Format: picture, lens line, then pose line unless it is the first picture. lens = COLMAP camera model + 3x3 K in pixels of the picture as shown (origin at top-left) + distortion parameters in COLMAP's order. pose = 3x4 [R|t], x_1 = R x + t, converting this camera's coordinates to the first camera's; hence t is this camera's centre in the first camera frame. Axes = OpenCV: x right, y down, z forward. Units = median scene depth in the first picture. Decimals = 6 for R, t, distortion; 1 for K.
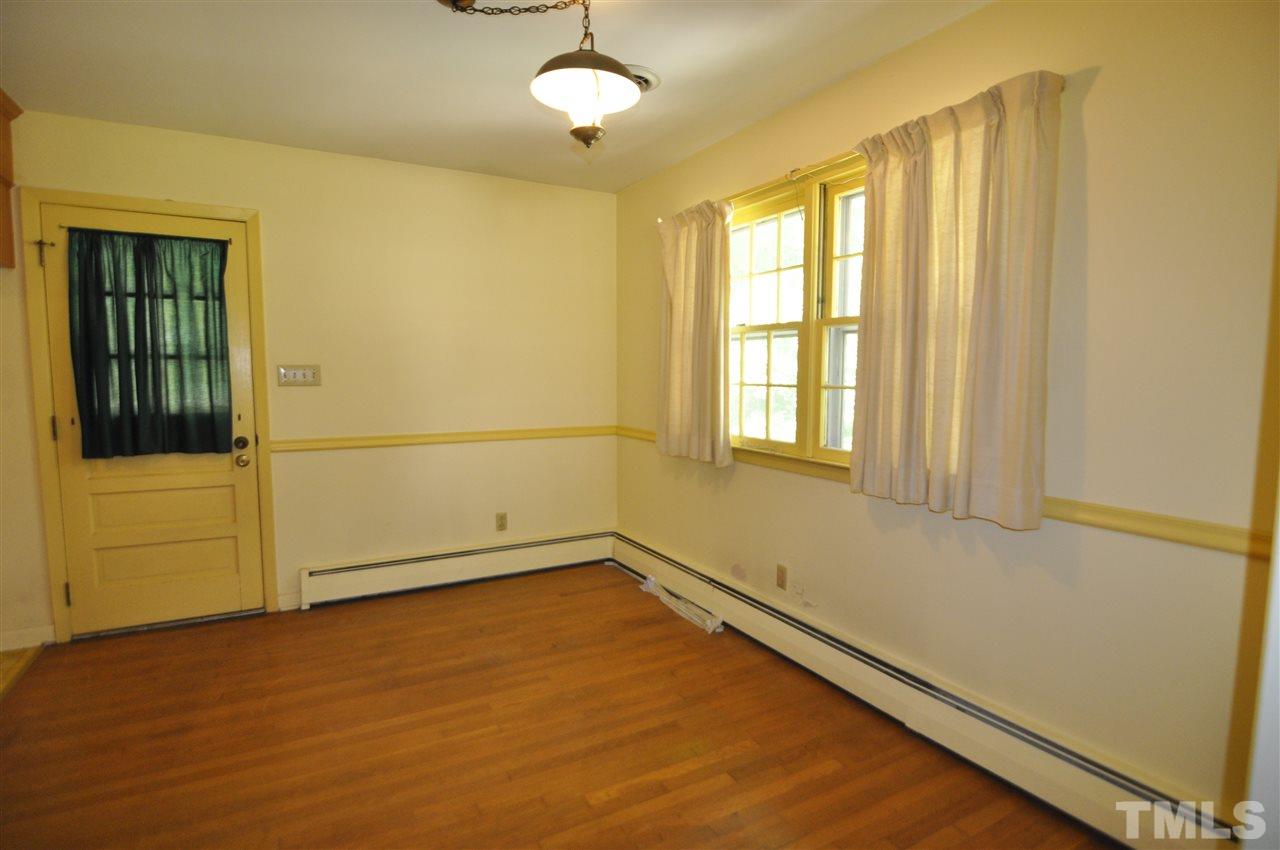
lens RADIAL K [[663.5, 0, 640.0], [0, 663.5, 425.0], [0, 0, 1]] dist [0.000665, -0.000503]
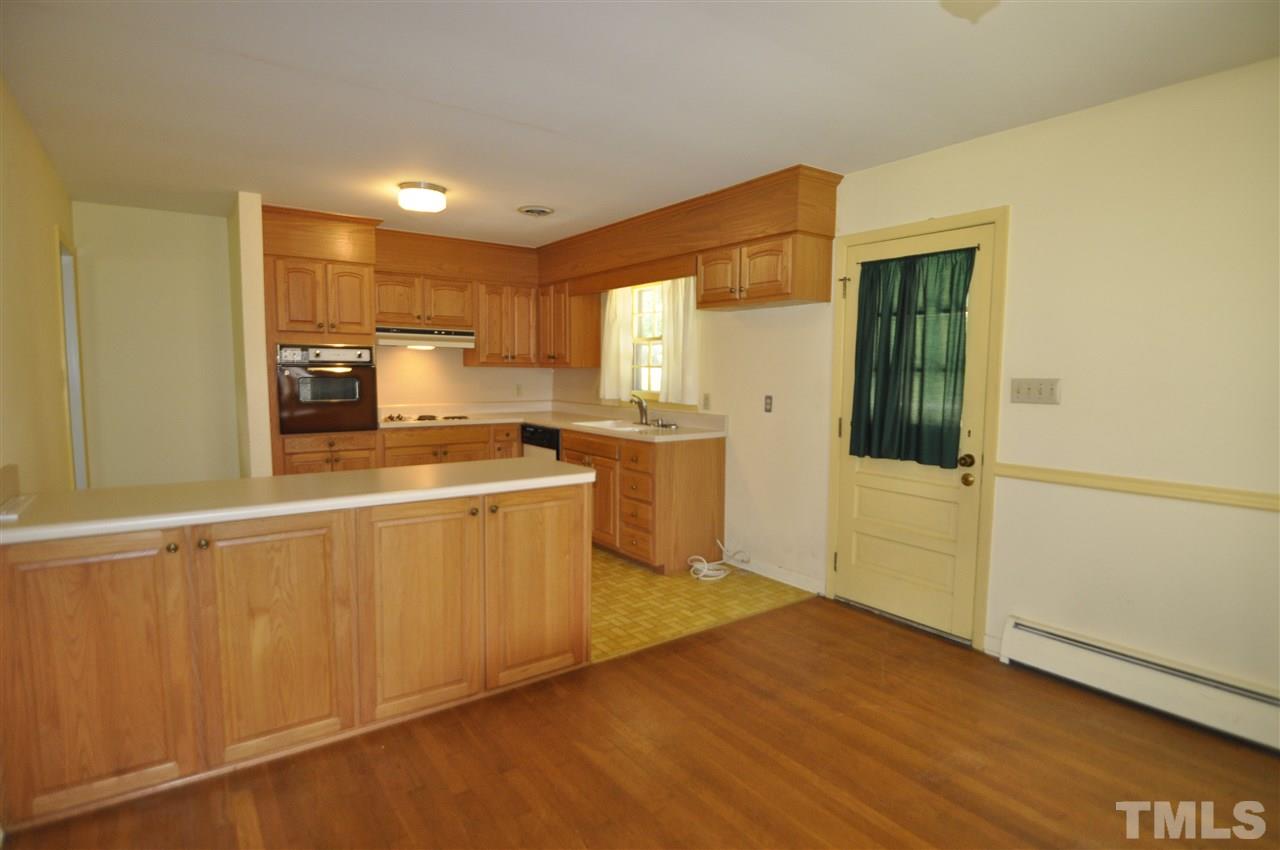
lens RADIAL K [[663.5, 0, 640.0], [0, 663.5, 425.0], [0, 0, 1]] dist [0.000665, -0.000503]
pose [[0.140778, 0.081953, -0.986643, 0.270967], [-0.092760, 0.993276, 0.069269, -0.046925], [0.985686, 0.081770, 0.147433, 0.414014]]
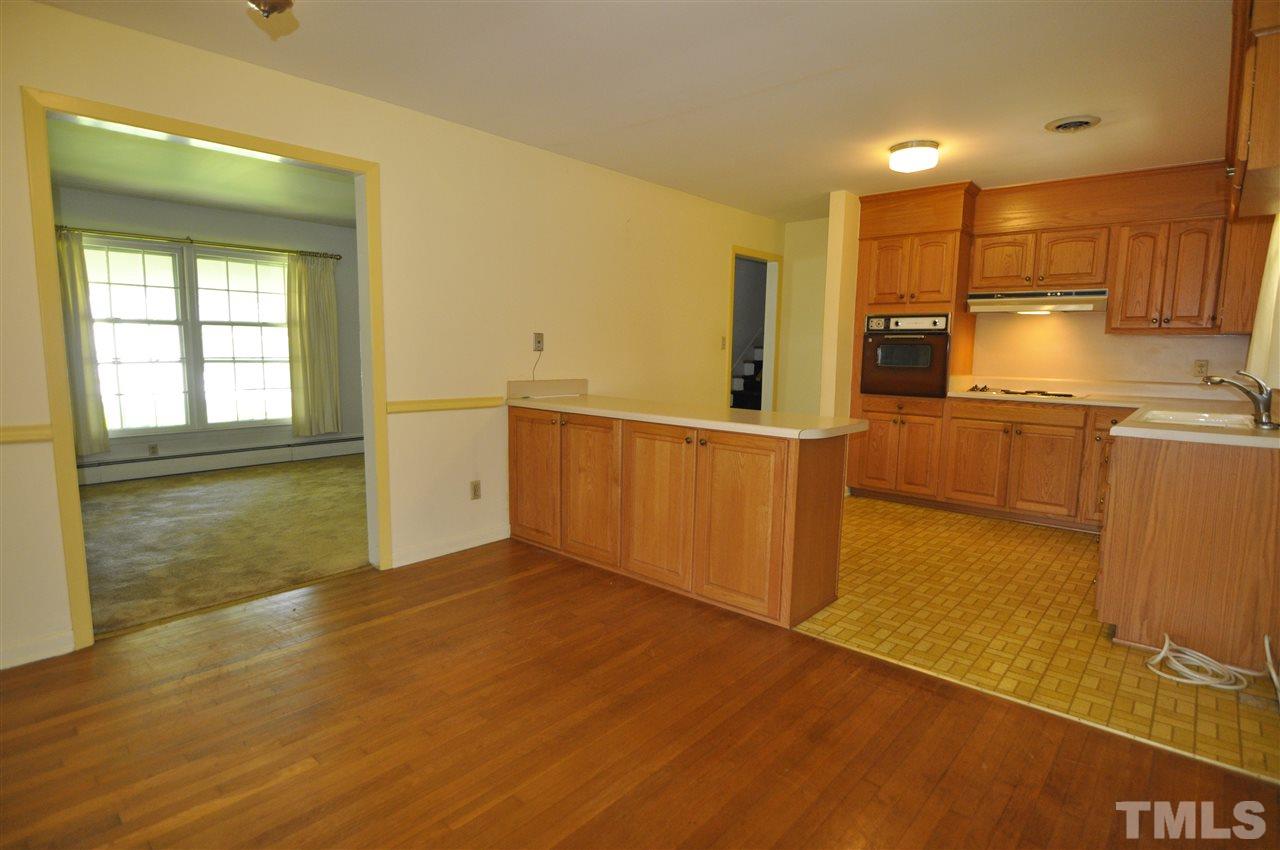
lens RADIAL K [[663.5, 0, 640.0], [0, 663.5, 425.0], [0, 0, 1]] dist [0.000665, -0.000503]
pose [[-0.934686, 0.024637, -0.354620, -0.120358], [-0.048790, 0.979263, 0.196629, -0.077100], [0.352111, 0.201088, -0.914102, 1.181573]]
